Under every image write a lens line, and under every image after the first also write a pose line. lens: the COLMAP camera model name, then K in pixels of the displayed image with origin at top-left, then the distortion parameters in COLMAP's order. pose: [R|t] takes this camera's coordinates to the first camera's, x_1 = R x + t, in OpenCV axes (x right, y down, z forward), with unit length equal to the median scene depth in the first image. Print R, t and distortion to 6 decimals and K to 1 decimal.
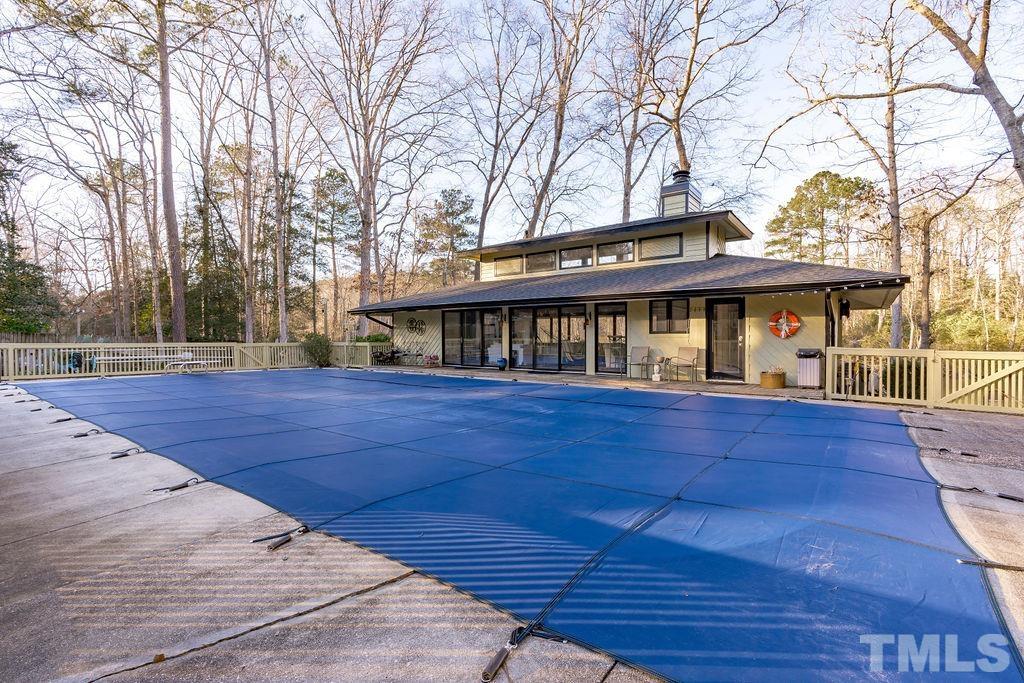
lens RADIAL K [[463.9, 0, 512.0], [0, 463.9, 341.5], [0, 0, 1]] dist [-0.000056, -0.000091]
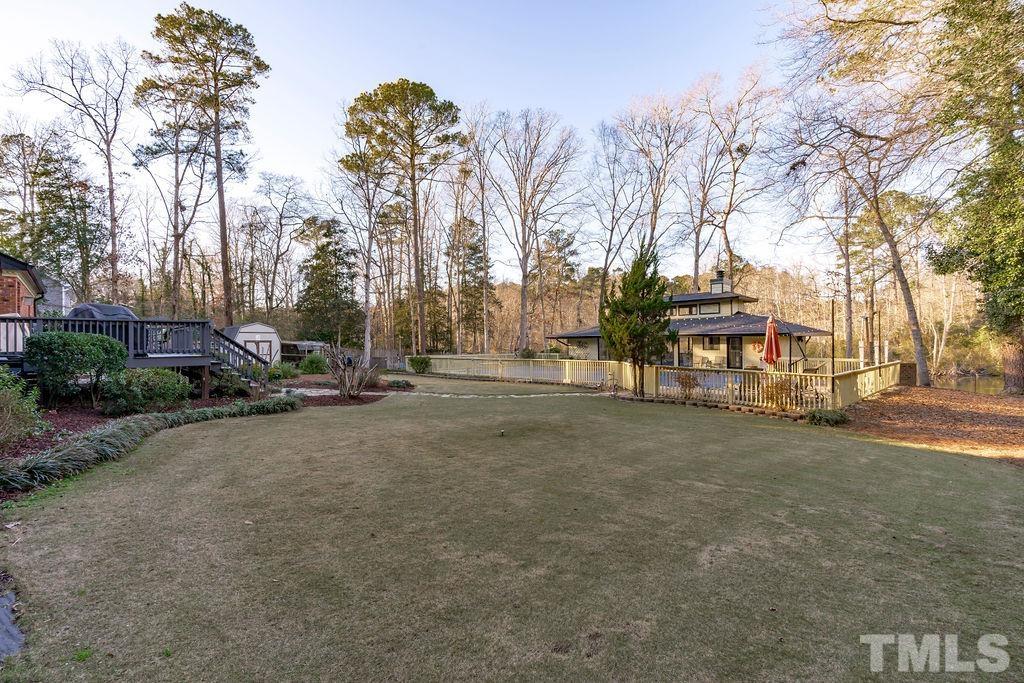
lens RADIAL K [[463.9, 0, 512.0], [0, 463.9, 341.5], [0, 0, 1]] dist [-0.000056, -0.000091]
pose [[0.987643, -0.009113, -0.156453, -0.198505], [0.007788, 0.999928, -0.009079, -0.031511], [0.156525, 0.007749, 0.987644, -0.999798]]
